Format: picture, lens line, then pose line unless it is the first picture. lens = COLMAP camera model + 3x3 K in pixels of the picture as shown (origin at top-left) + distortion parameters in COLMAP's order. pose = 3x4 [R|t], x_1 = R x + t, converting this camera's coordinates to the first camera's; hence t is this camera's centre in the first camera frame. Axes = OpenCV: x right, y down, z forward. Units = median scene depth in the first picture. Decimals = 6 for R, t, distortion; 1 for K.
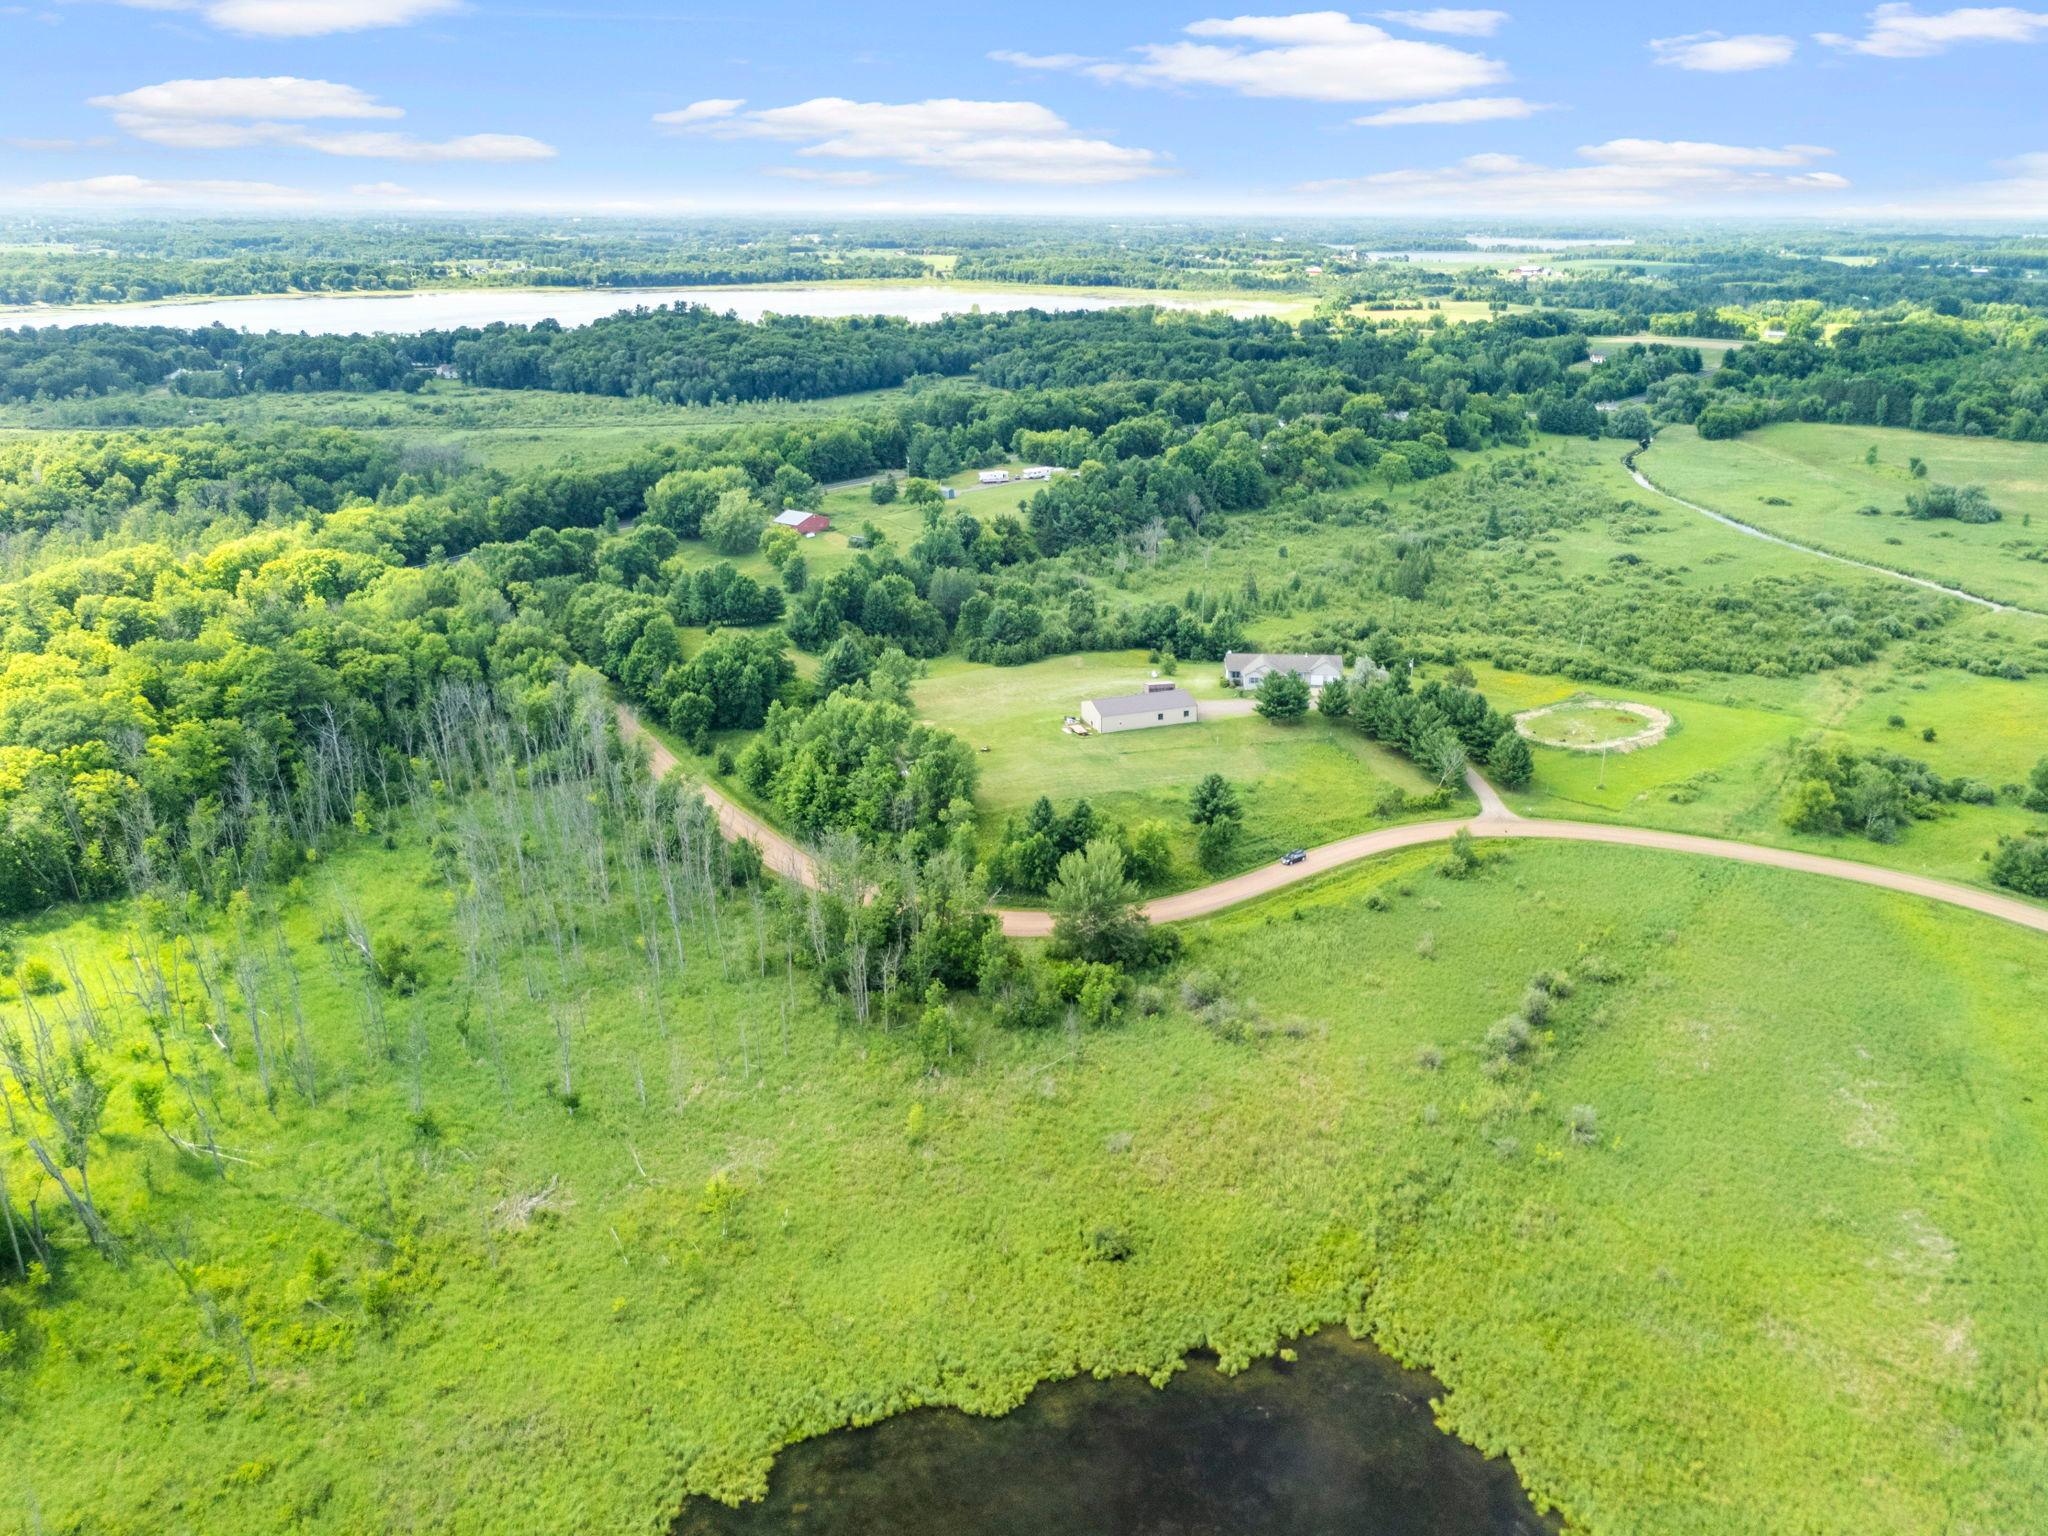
lens RADIAL K [[1510.5, 0, 1019.6], [0, 1510.5, 765.8], [0, 0, 1]] dist [0.068625, -0.055192]
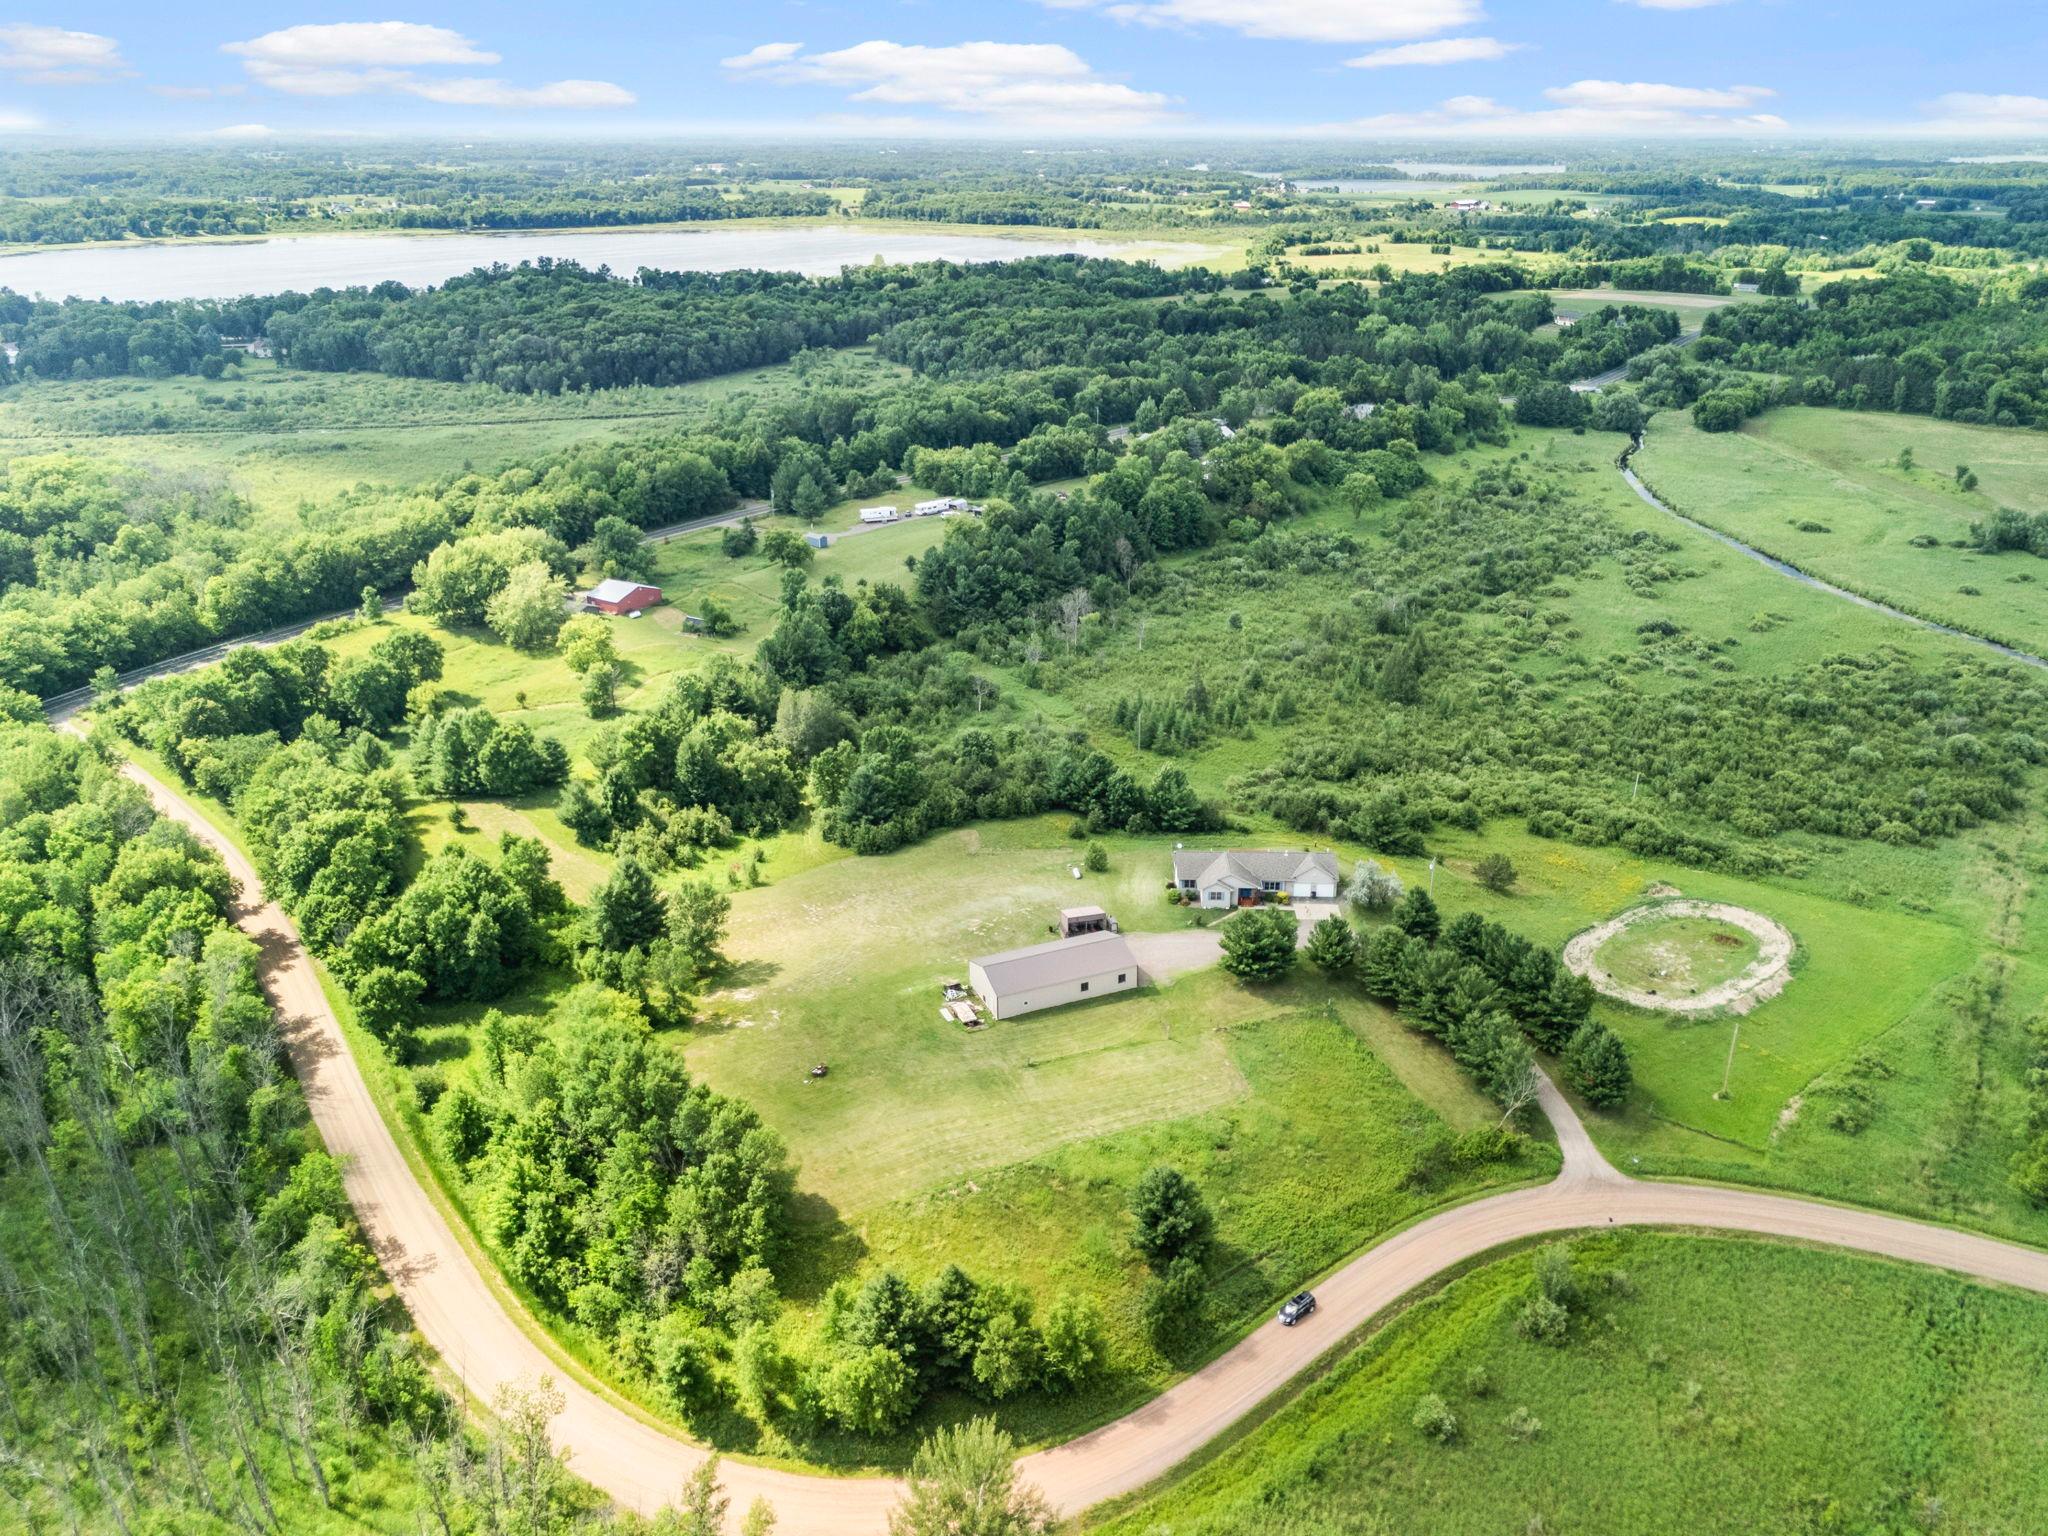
lens RADIAL K [[1510.5, 0, 1019.6], [0, 1510.5, 765.8], [0, 0, 1]] dist [0.068625, -0.055192]
pose [[0.998763, -0.023414, 0.043862, 0.020211], [0.021436, 0.998755, 0.045035, -0.092330], [-0.044861, -0.044039, 0.998022, 0.180083]]
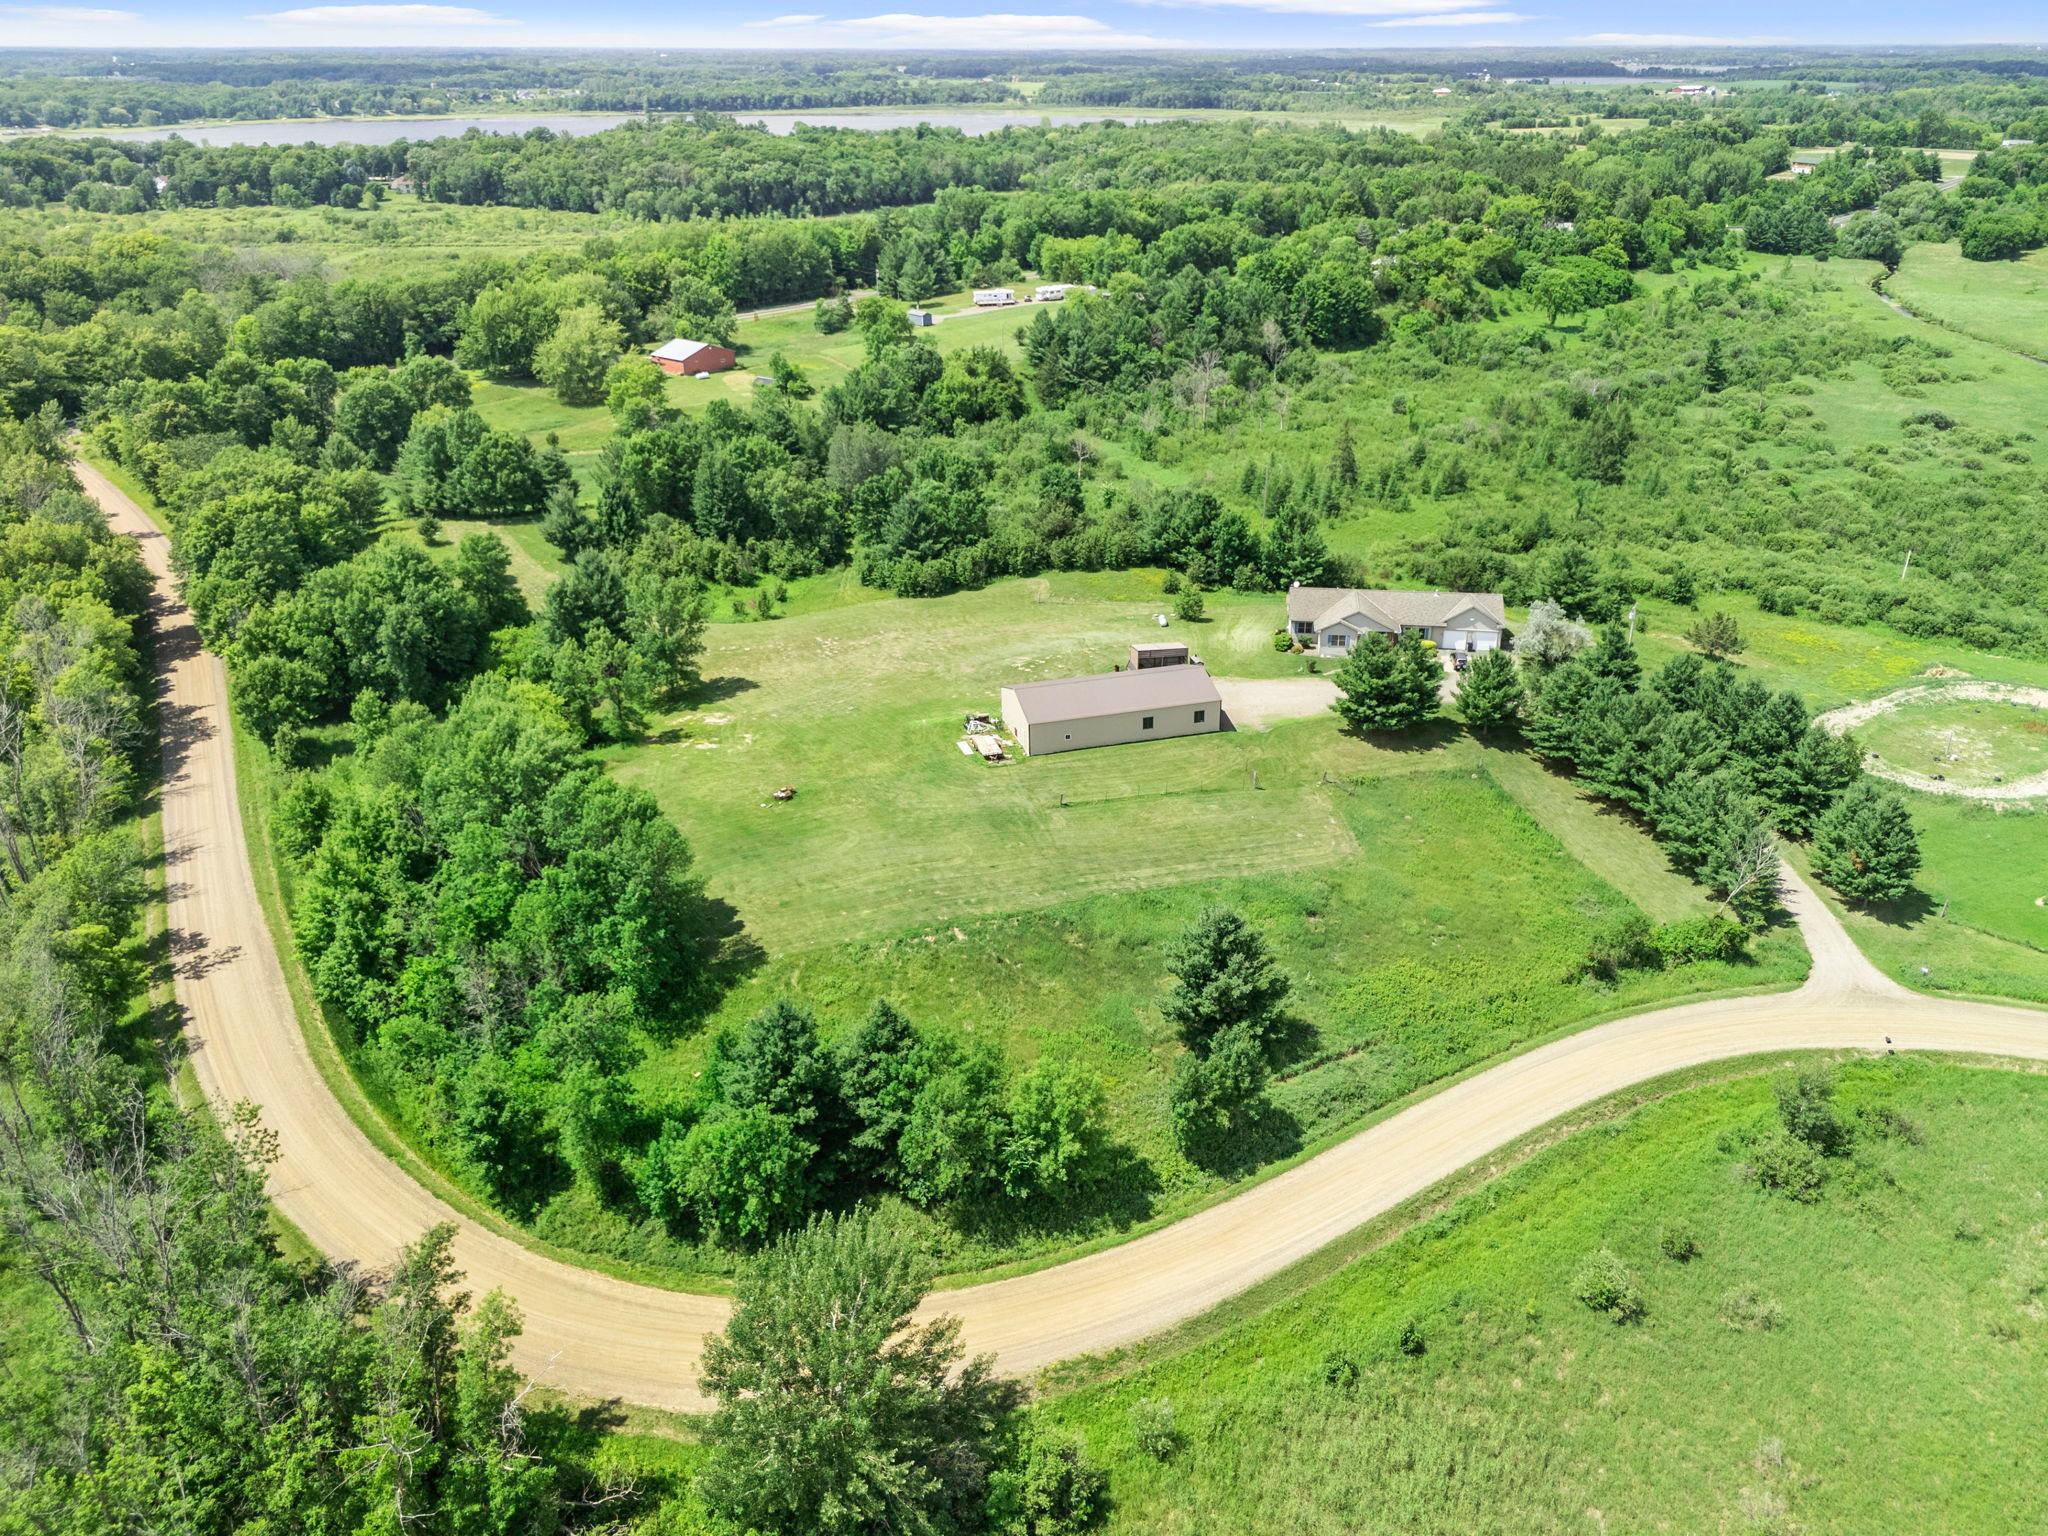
lens RADIAL K [[1511.1, 0, 1026.0], [0, 1511.1, 740.5], [0, 0, 1]] dist [0.063364, -0.048627]
pose [[0.998030, 0.021306, -0.059015, 0.046019], [-0.016885, 0.997084, 0.074422, -0.036038], [0.060429, -0.073279, 0.995479, 0.270232]]
